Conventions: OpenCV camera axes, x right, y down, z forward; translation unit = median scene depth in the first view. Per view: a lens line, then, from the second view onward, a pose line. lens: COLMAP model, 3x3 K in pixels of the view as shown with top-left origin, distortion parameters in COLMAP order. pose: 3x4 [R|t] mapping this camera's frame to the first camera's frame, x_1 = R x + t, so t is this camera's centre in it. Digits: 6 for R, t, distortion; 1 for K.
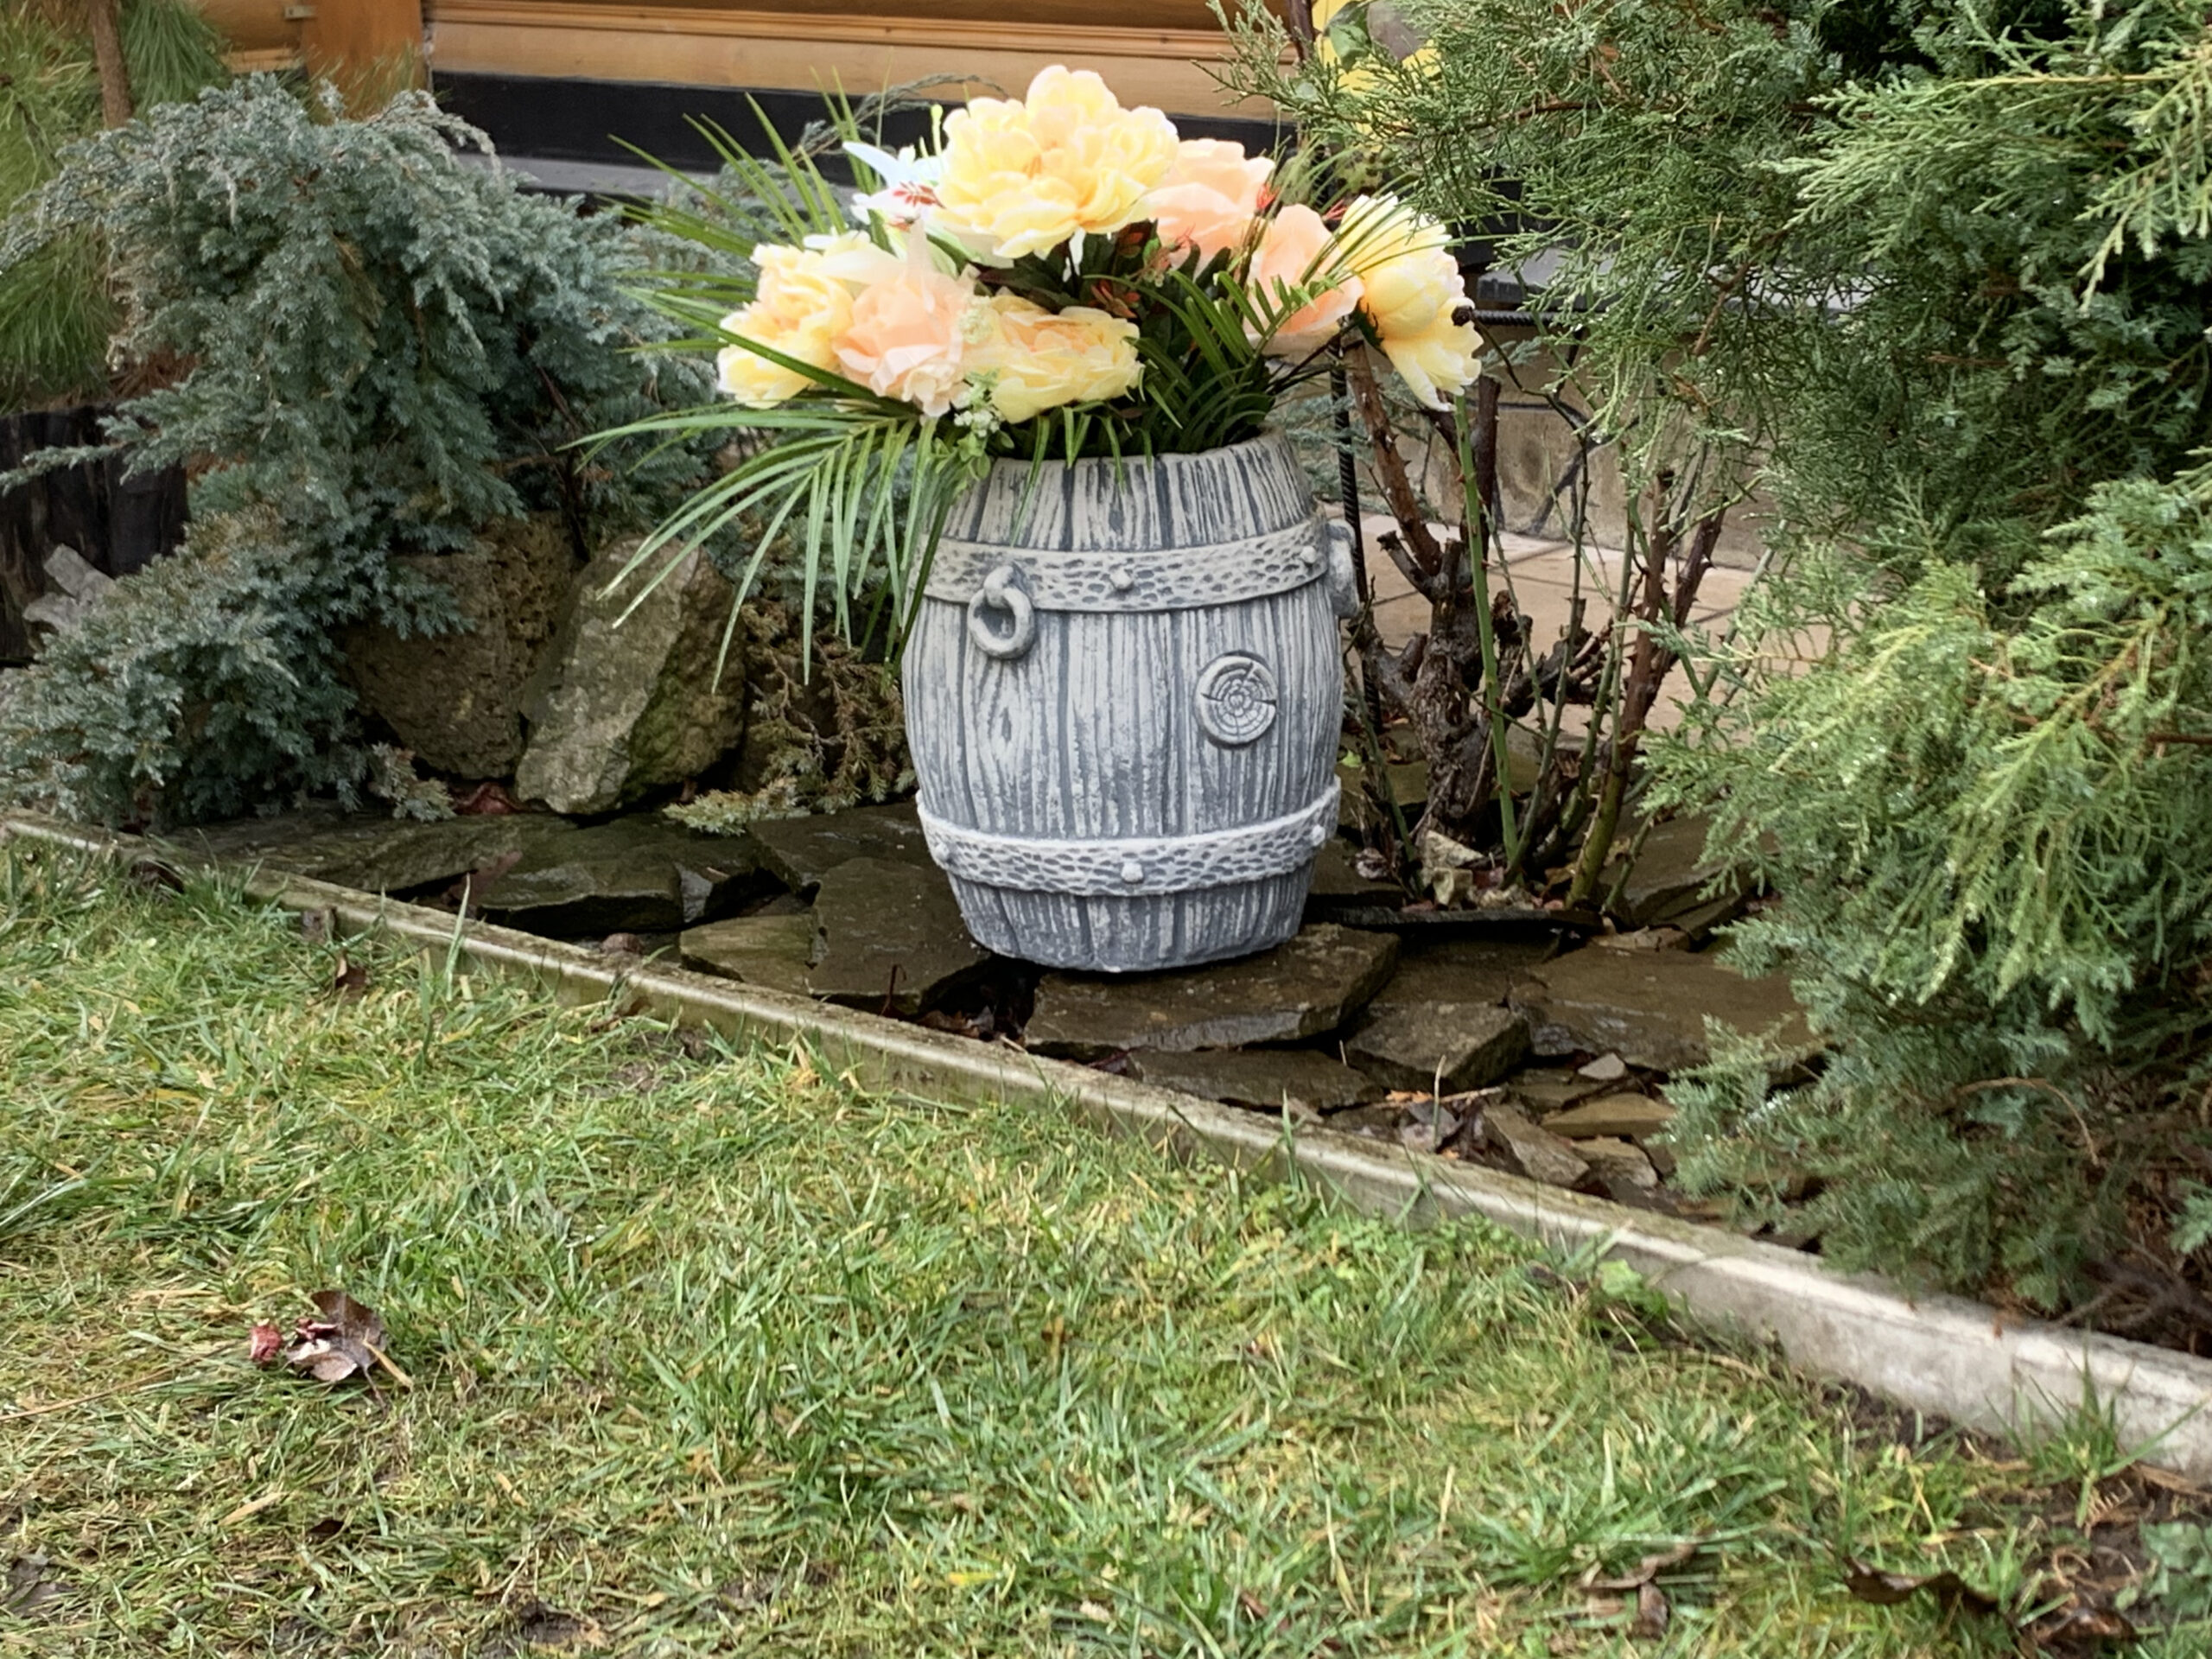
lens RADIAL K [[3472.3, 0, 1108.1], [0, 3472.3, 806.0], [0, 0, 1]] dist [0.135234, 0.000000]
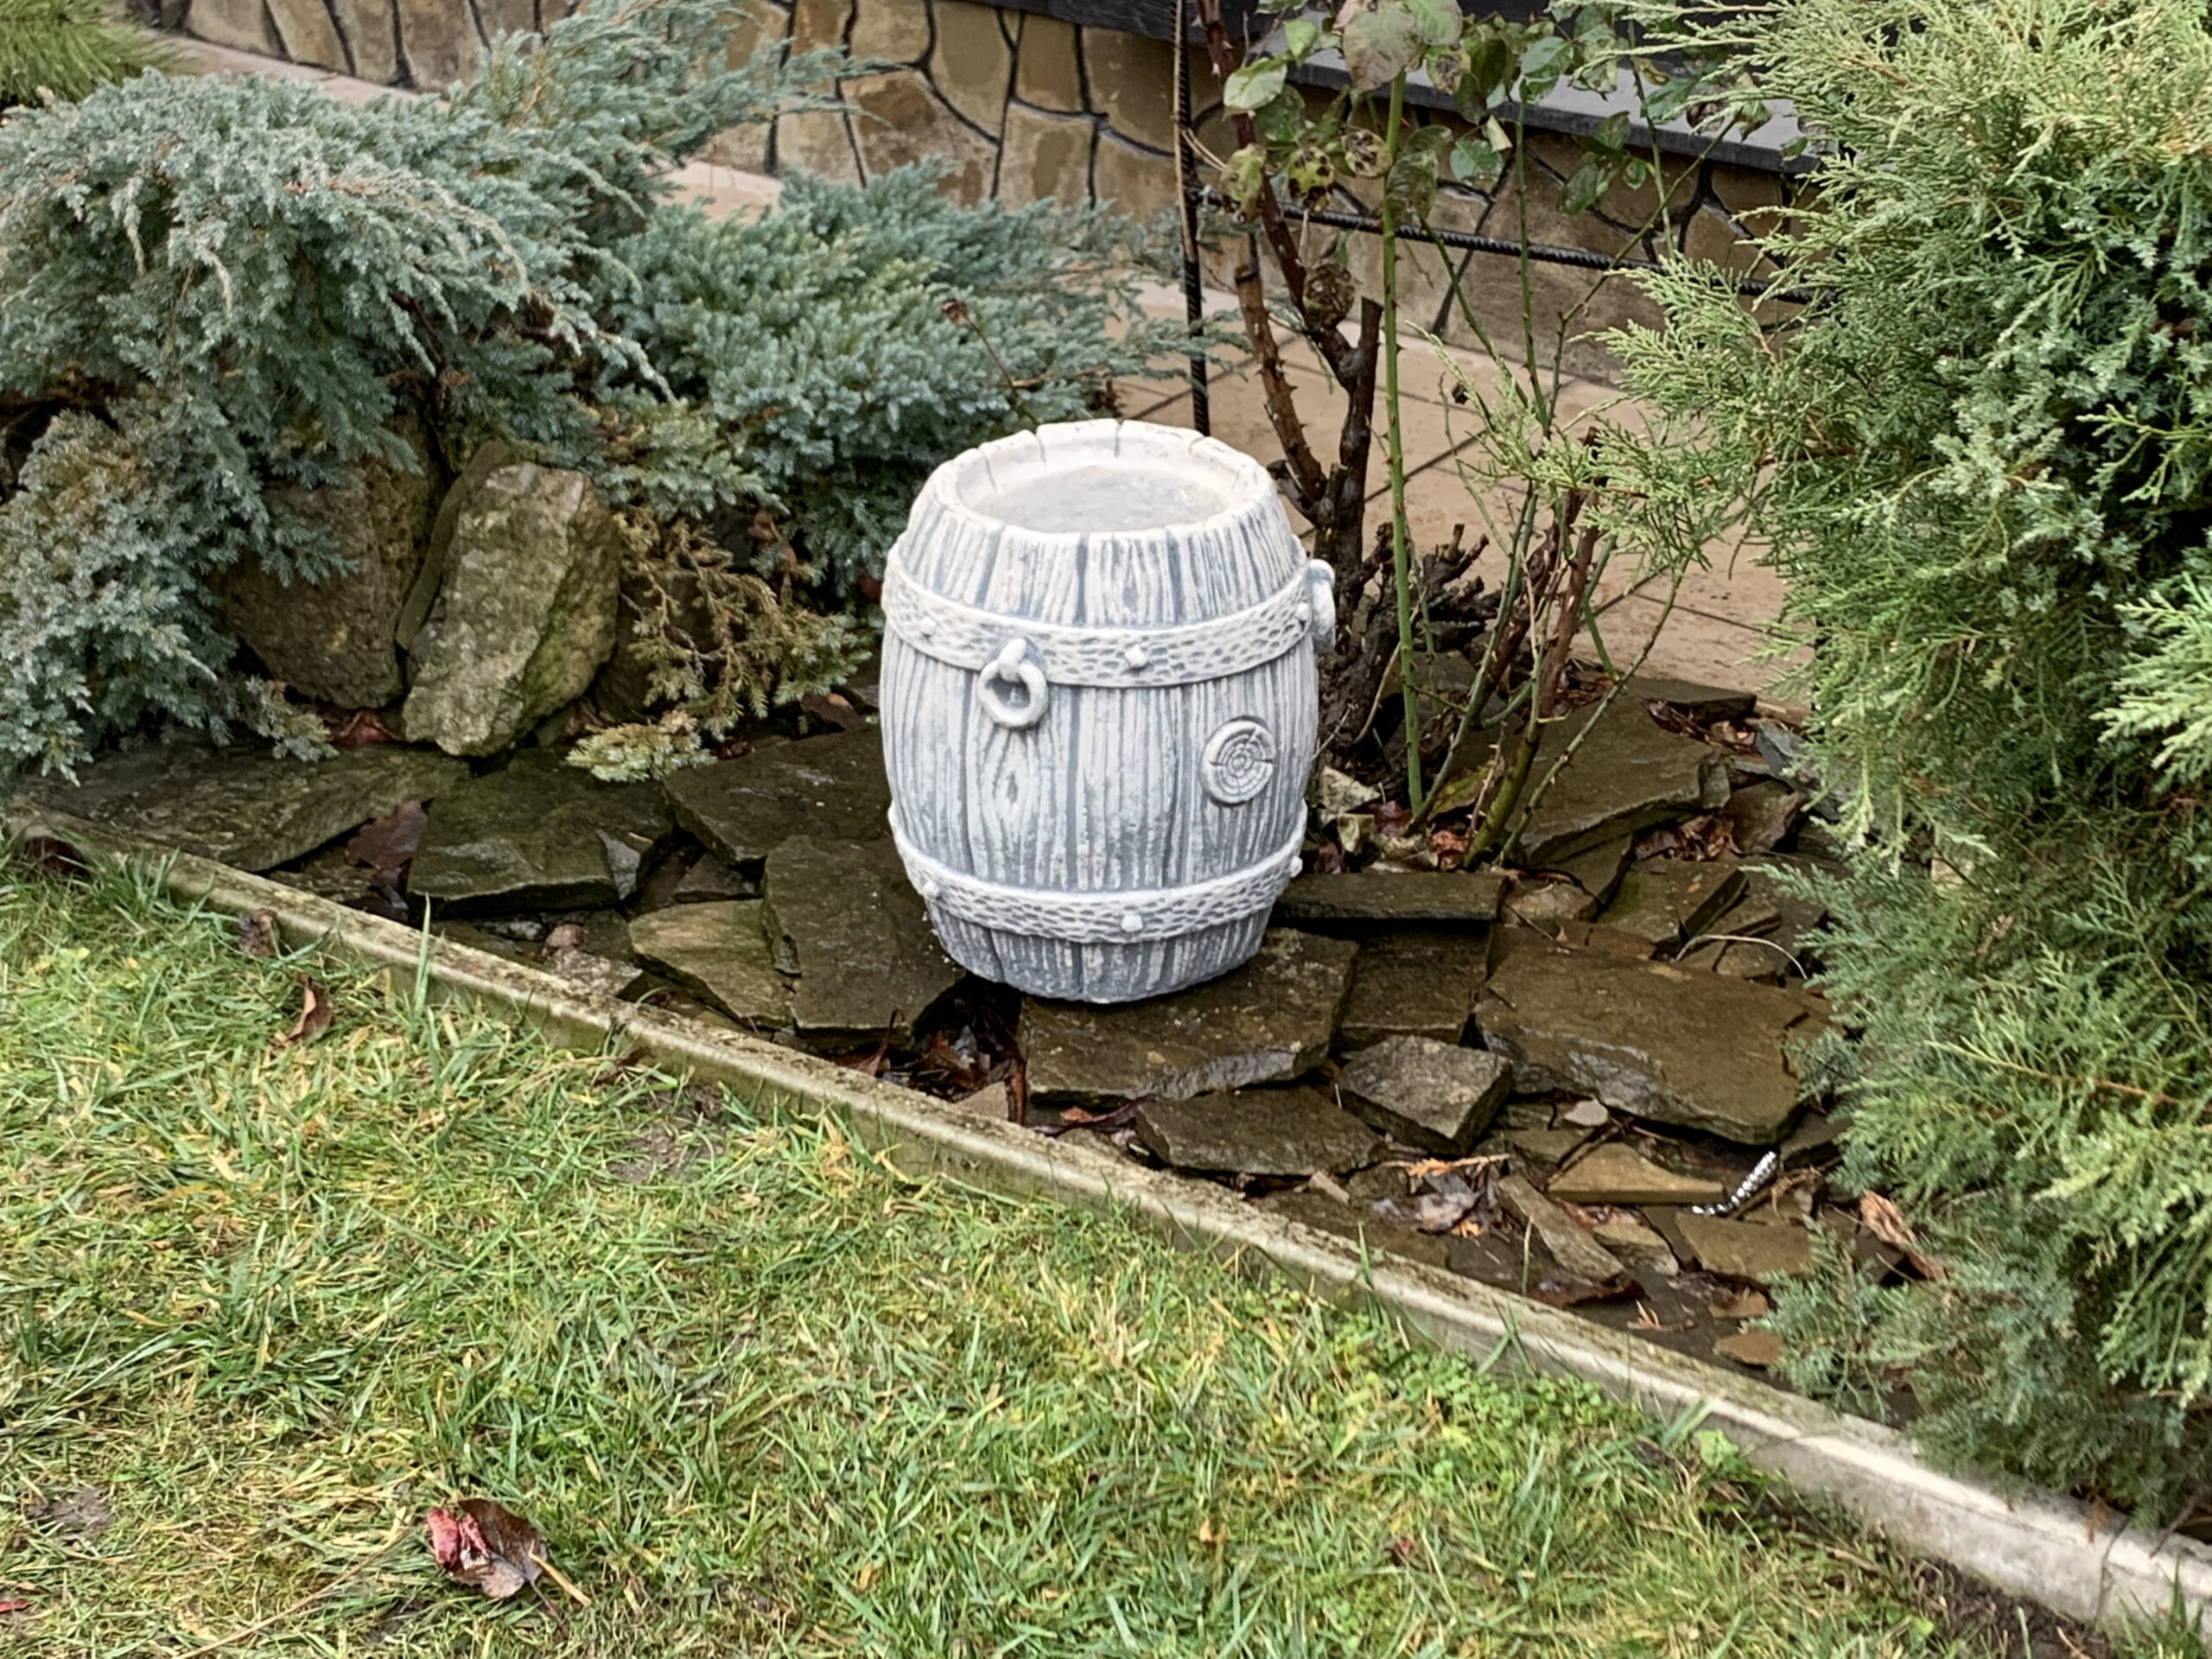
lens RADIAL K [[3472.3, 0, 1128.7], [0, 3472.3, 819.7], [0, 0, 1]] dist [0.135234, 0.000000]
pose [[0.985586, -0.027203, 0.166972, -0.165174], [-0.004545, 0.982373, 0.186875, -0.203546], [-0.169112, -0.184941, 0.968090, 0.009470]]
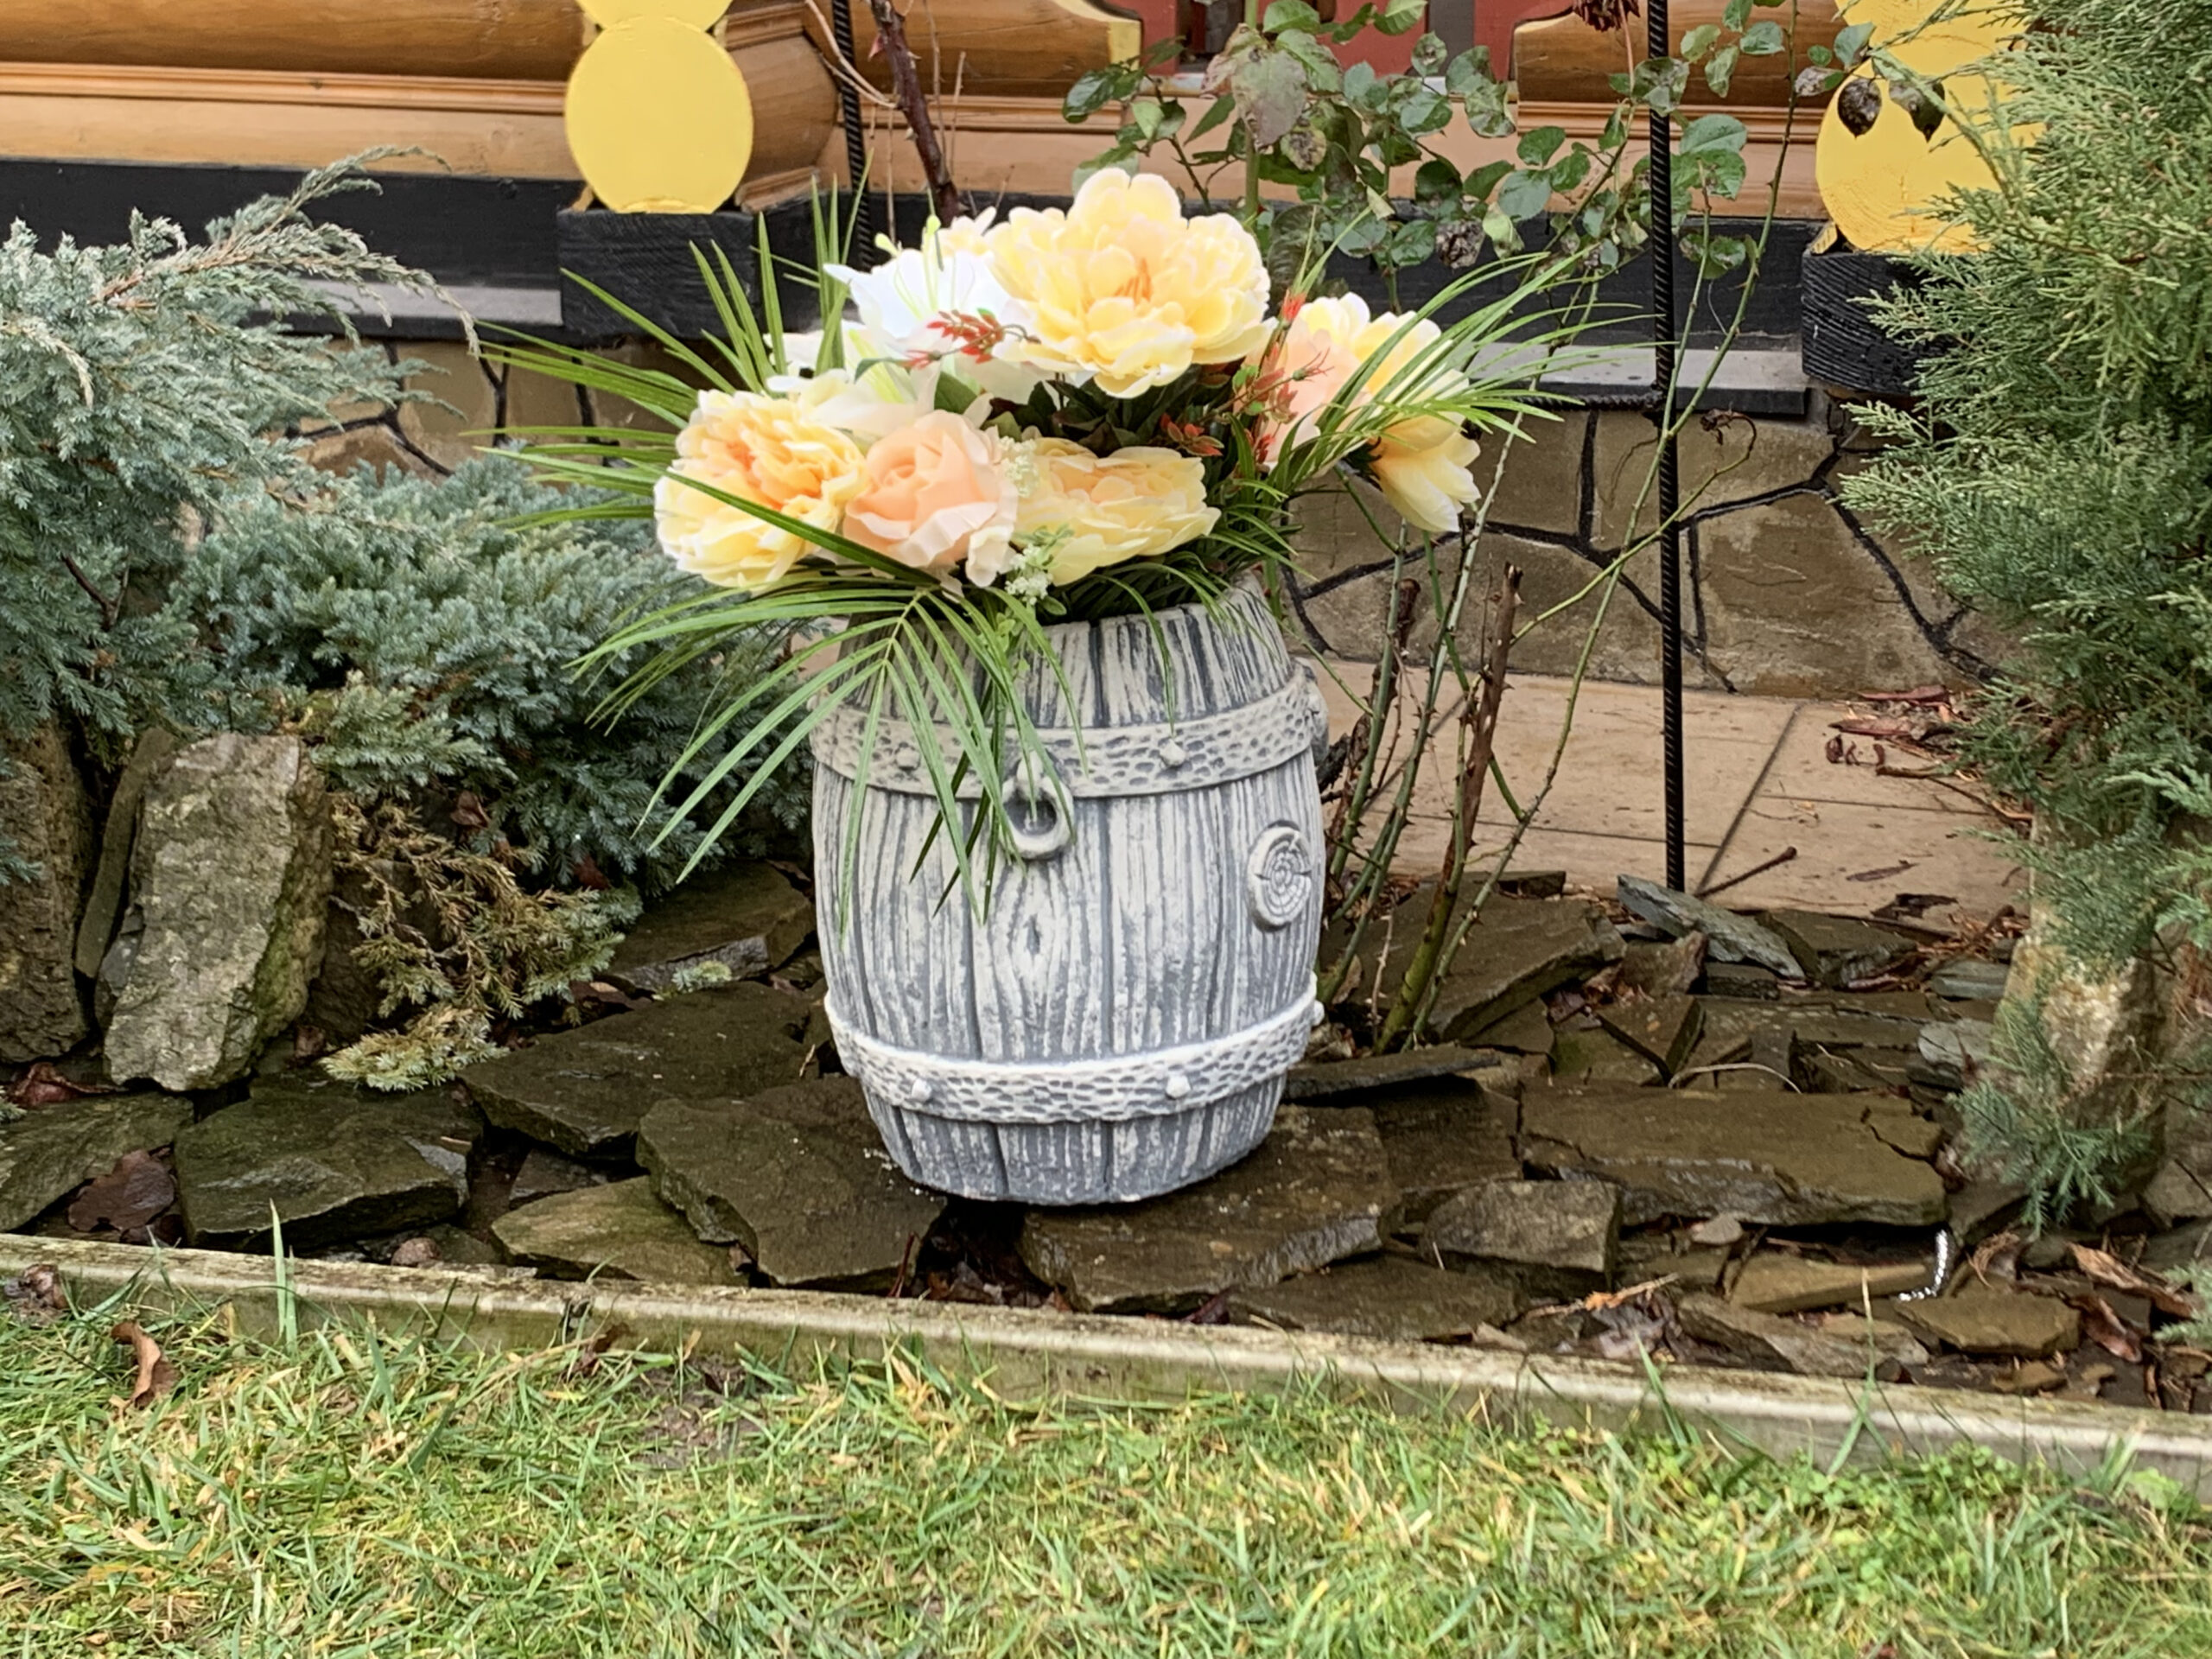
lens RADIAL K [[3472.3, 0, 1139.5], [0, 3472.3, 798.0], [0, 0, 1]] dist [0.135234, 0.000000]
pose [[0.895295, -0.105589, 0.432778, -0.369608], [0.106050, 0.994091, 0.023151, -0.073583], [-0.432666, 0.025169, 0.901203, 0.220853]]
